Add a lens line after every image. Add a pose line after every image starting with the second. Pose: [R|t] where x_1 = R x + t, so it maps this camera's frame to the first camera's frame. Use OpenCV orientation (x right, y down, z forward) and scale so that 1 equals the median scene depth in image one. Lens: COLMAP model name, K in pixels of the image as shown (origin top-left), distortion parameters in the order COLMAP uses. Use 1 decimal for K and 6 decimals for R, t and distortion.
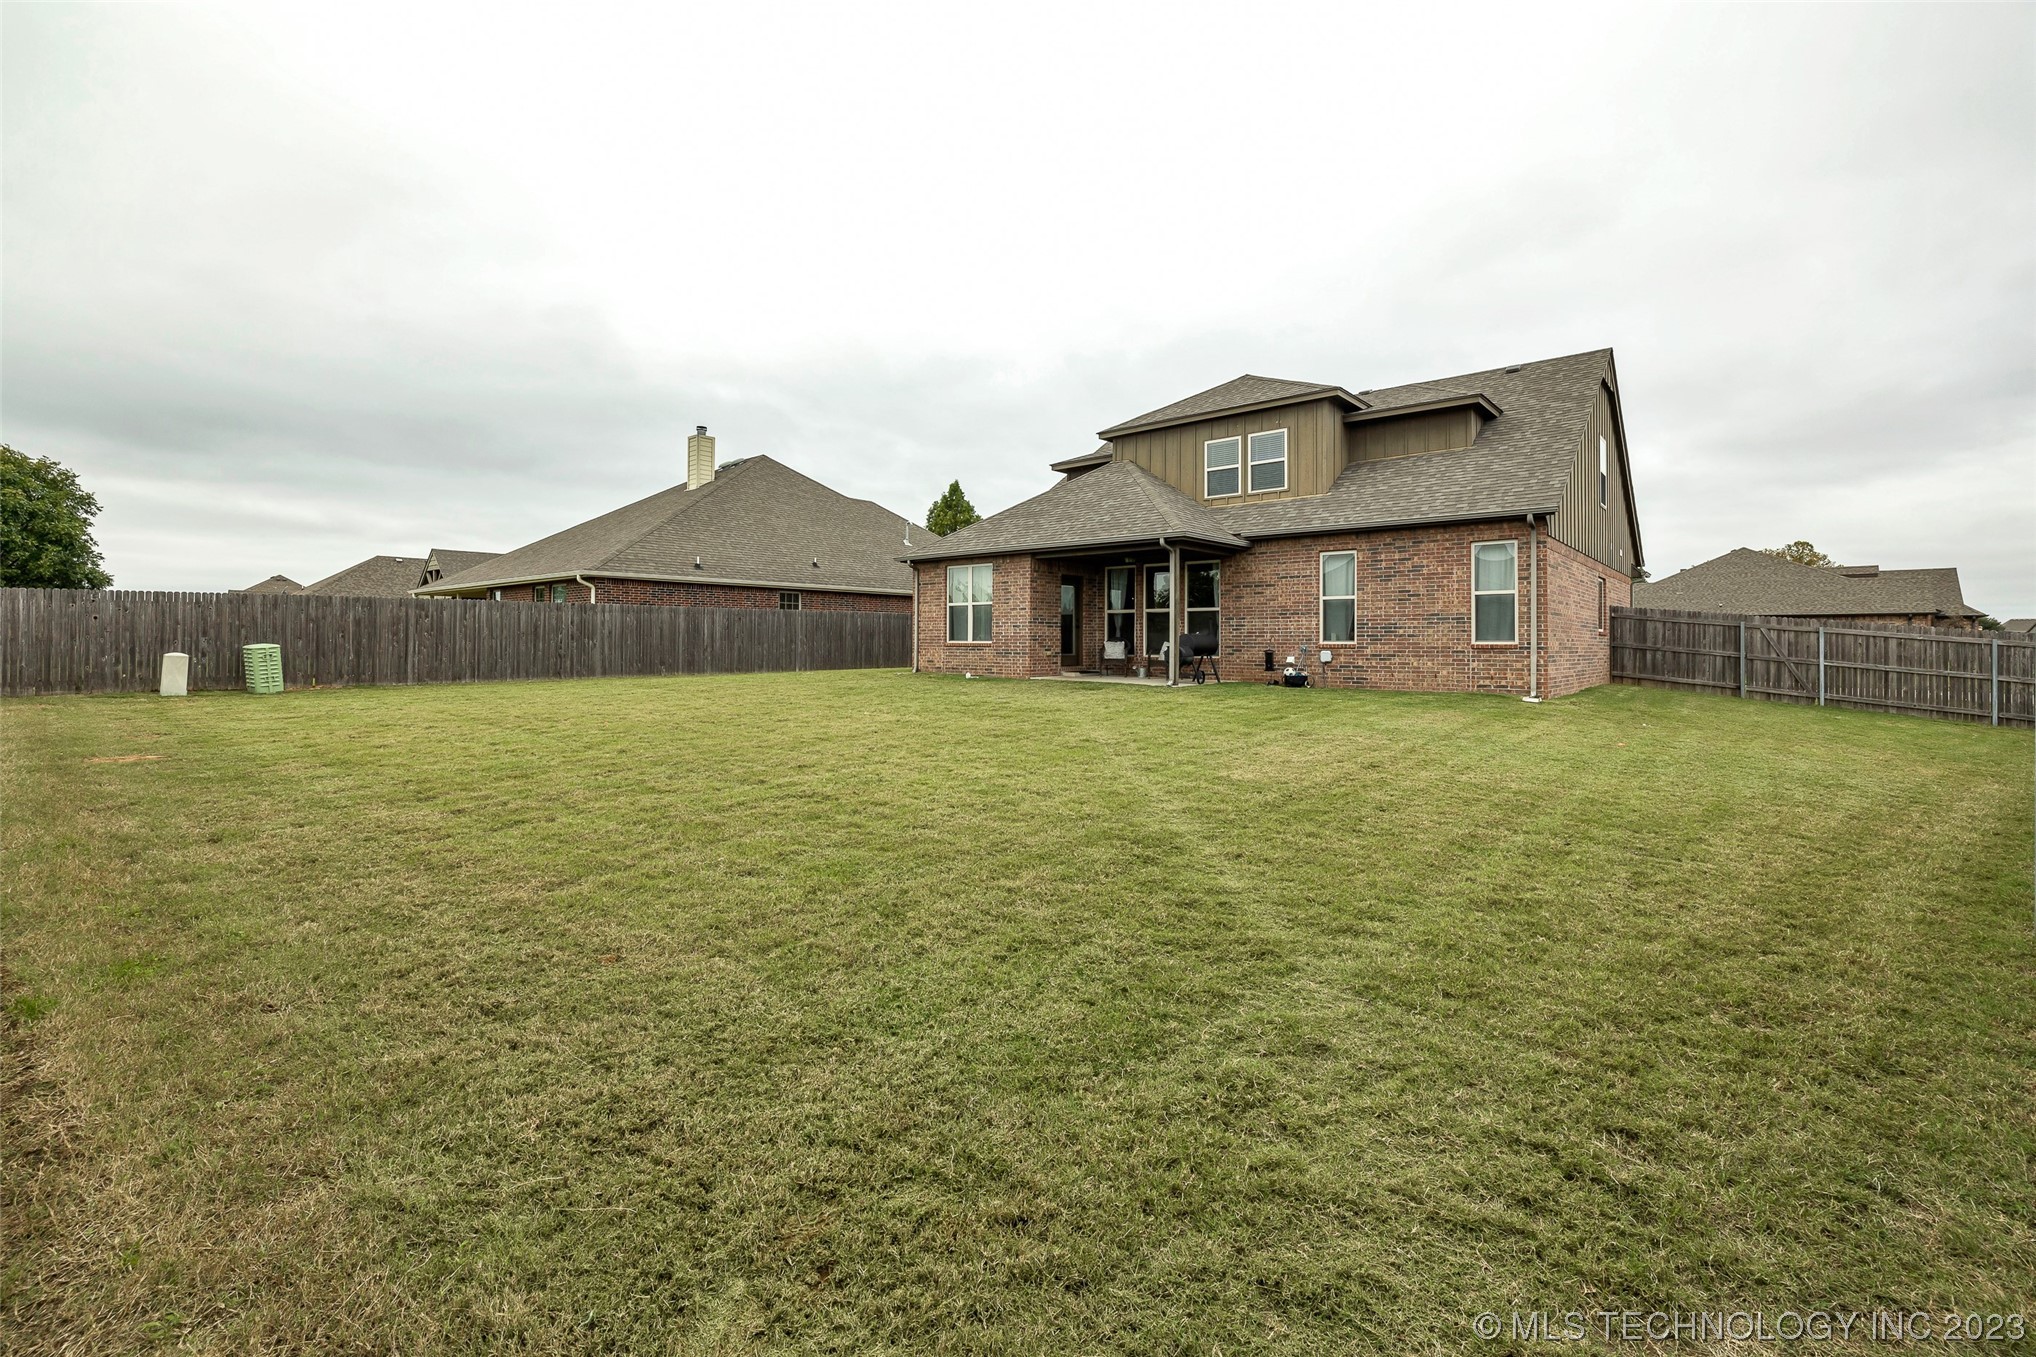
lens RADIAL K [[867.9, 0, 1023.2], [0, 867.9, 650.9], [0, 0, 1]] dist [-0.000159, 0.000027]
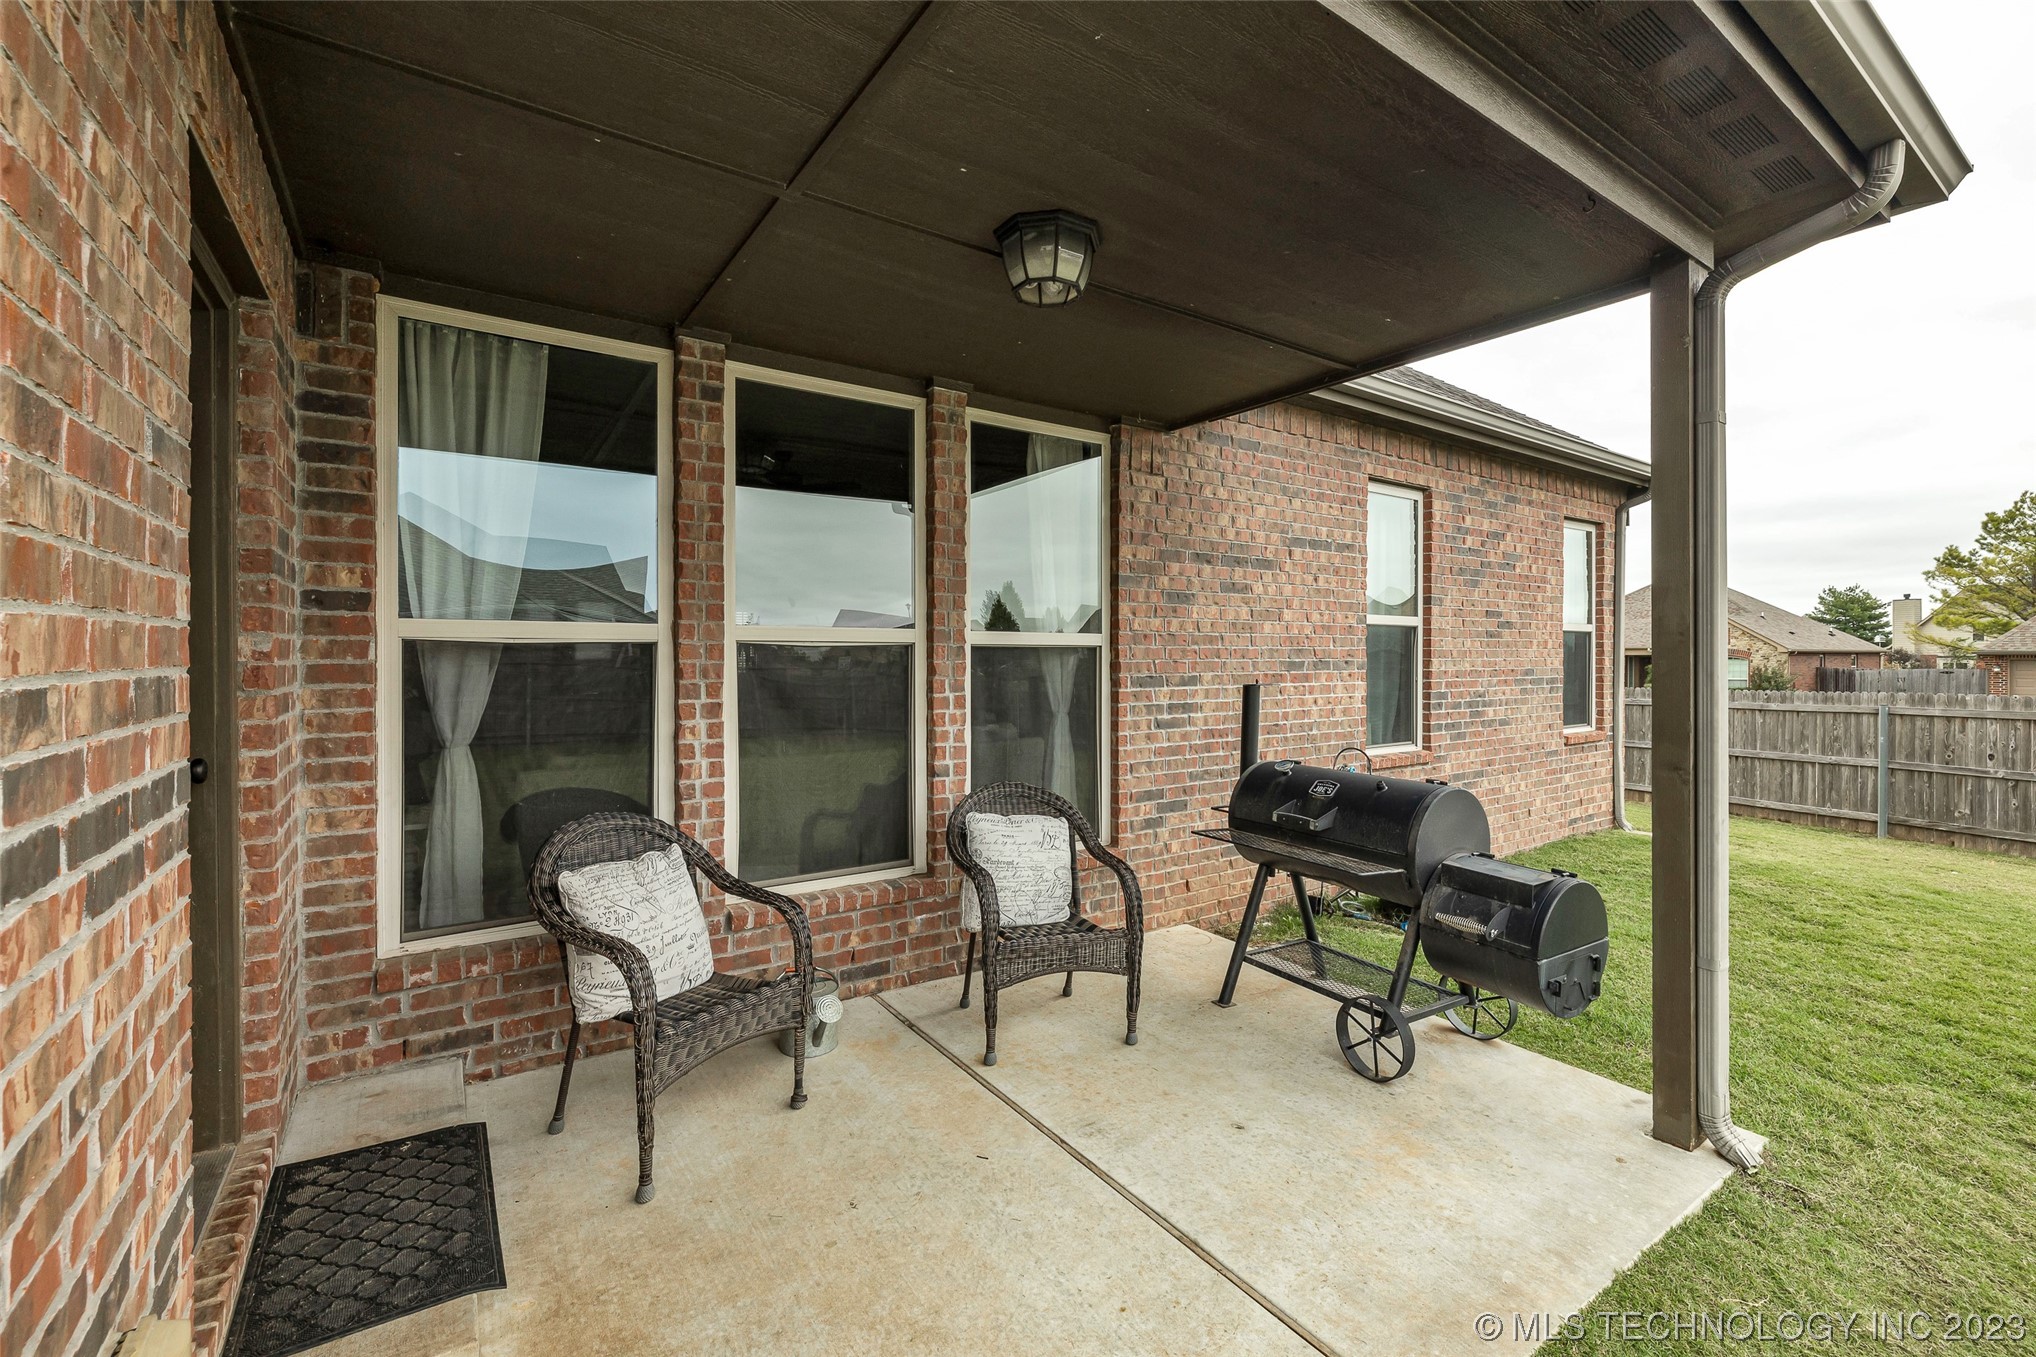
lens RADIAL K [[867.9, 0, 1023.2], [0, 867.9, 650.9], [0, 0, 1]] dist [-0.000159, 0.000027]
pose [[0.251280, 0.002527, 0.967911, -0.010672], [0.009281, 0.999944, -0.005020, -0.043034], [-0.967870, 0.010245, 0.251242, 0.934125]]
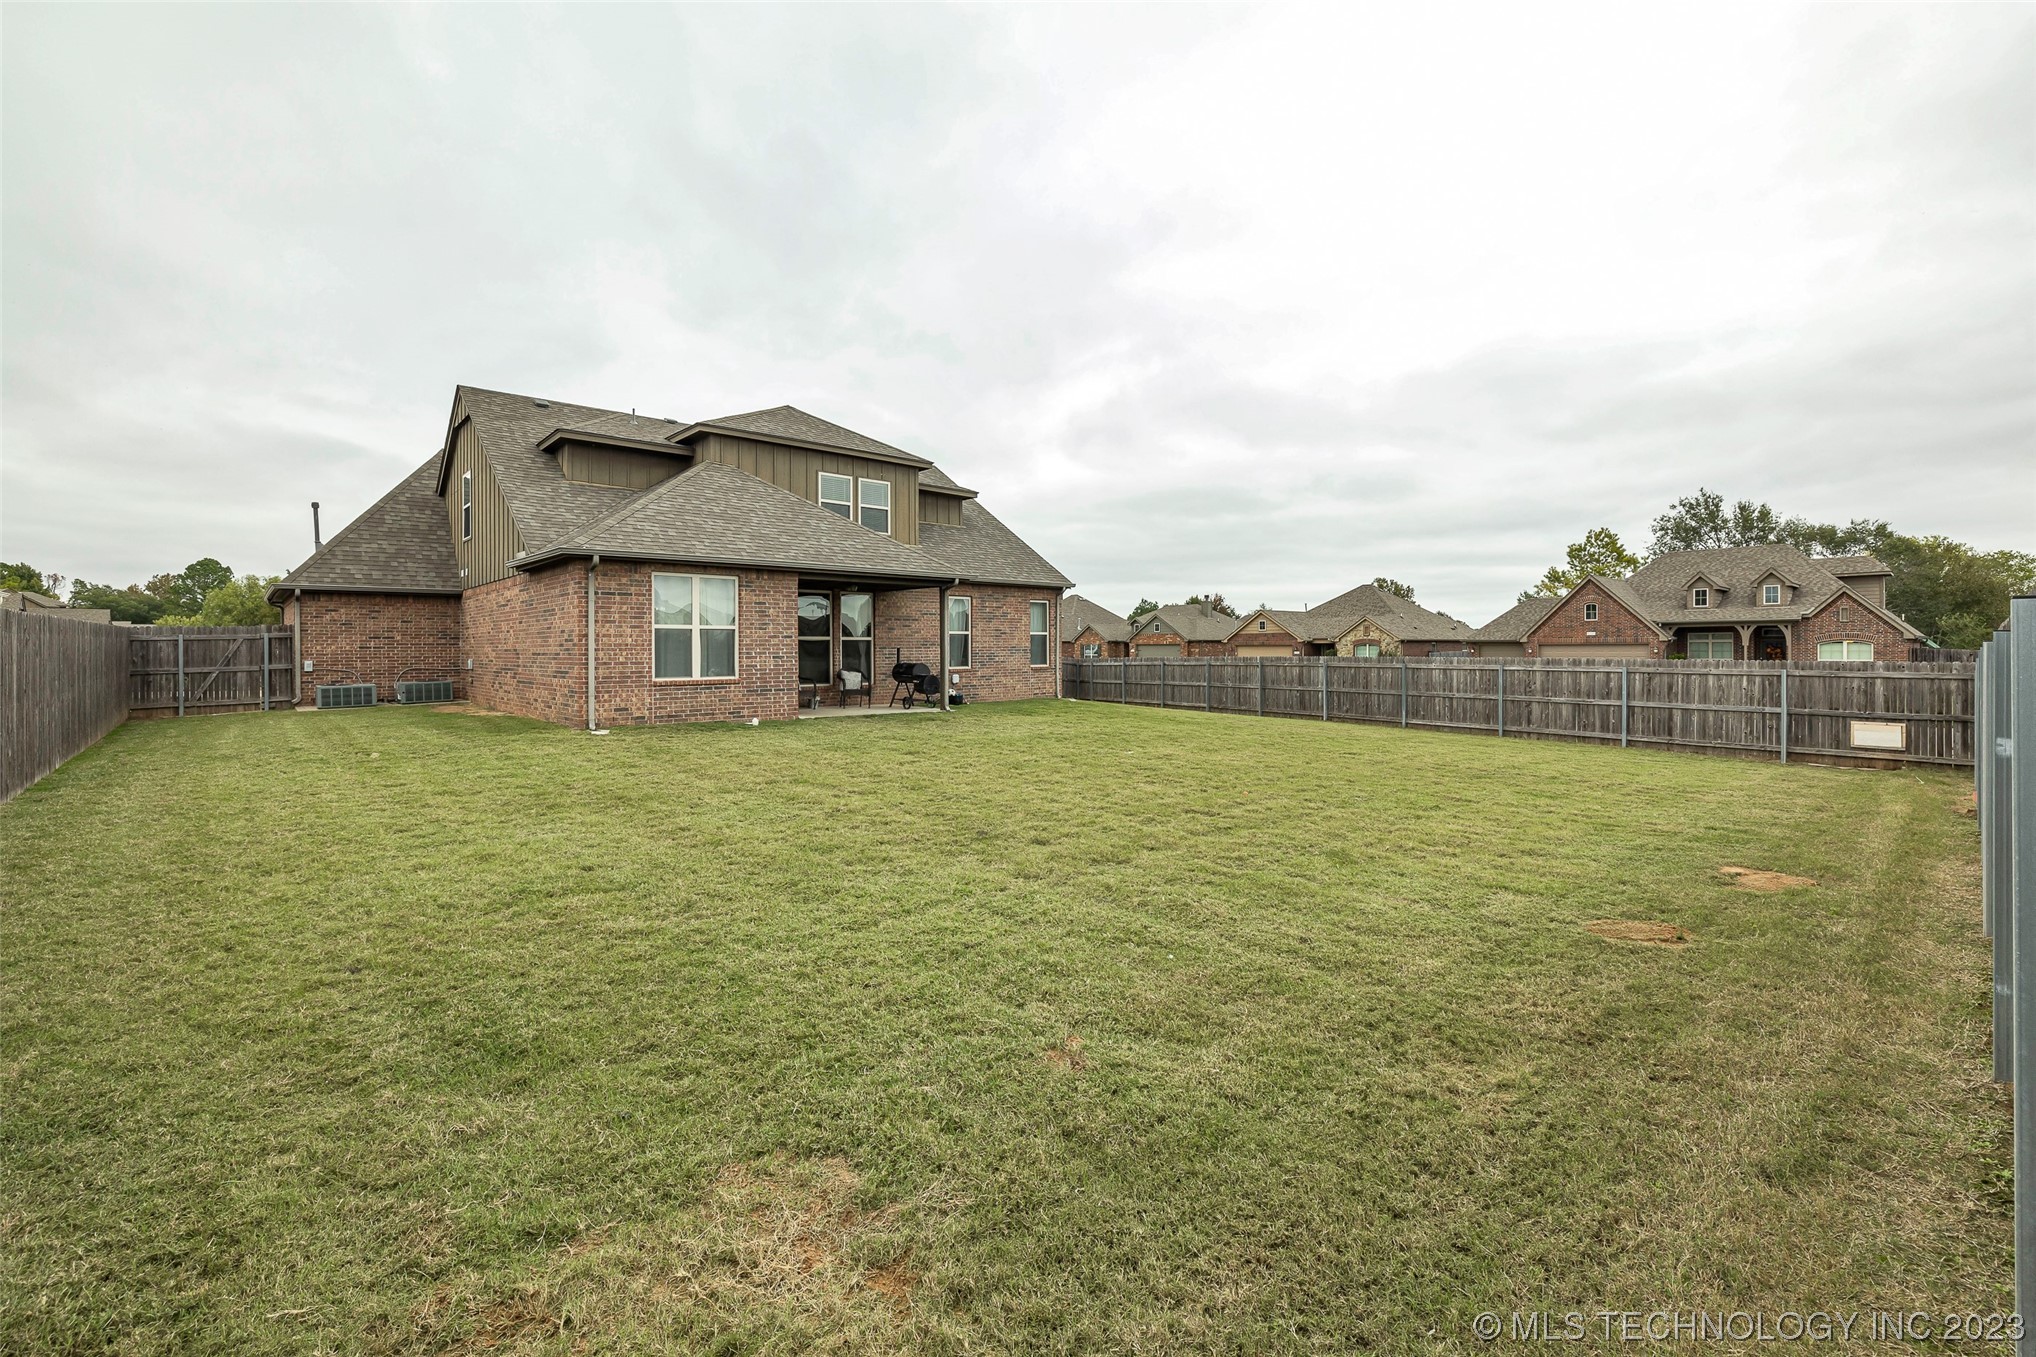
lens RADIAL K [[867.9, 0, 1023.2], [0, 867.9, 650.9], [0, 0, 1]] dist [-0.000159, 0.000027]
pose [[0.130981, -0.007734, 0.991355, -0.792855], [0.013731, 0.999888, 0.005986, -0.036021], [-0.991290, 0.012828, 0.131072, 0.654792]]
